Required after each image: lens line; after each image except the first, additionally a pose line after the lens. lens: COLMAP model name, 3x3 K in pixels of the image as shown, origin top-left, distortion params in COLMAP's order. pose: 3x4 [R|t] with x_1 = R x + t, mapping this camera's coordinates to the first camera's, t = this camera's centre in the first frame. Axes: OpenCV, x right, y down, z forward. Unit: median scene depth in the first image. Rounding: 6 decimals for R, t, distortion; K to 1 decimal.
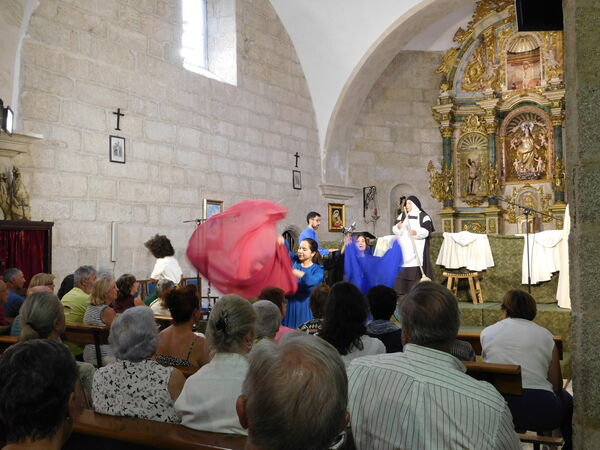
lens RADIAL K [[640.6, 0, 303.5], [0, 640.6, 221.9], [0, 0, 1]] dist [0.015559, 0.000000]
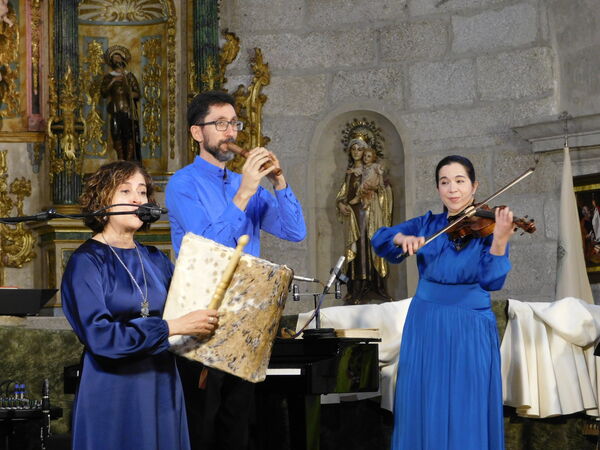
lens RADIAL K [[2062.0, 0, 301.8], [0, 2062.0, 245.3], [0, 0, 1]] dist [0.096582, 0.000000]
pose [[0.594920, 0.039166, 0.802830, -0.369154], [-0.032623, 0.999166, -0.024569, 0.010378], [-0.803122, -0.011574, 0.595702, 0.283448]]
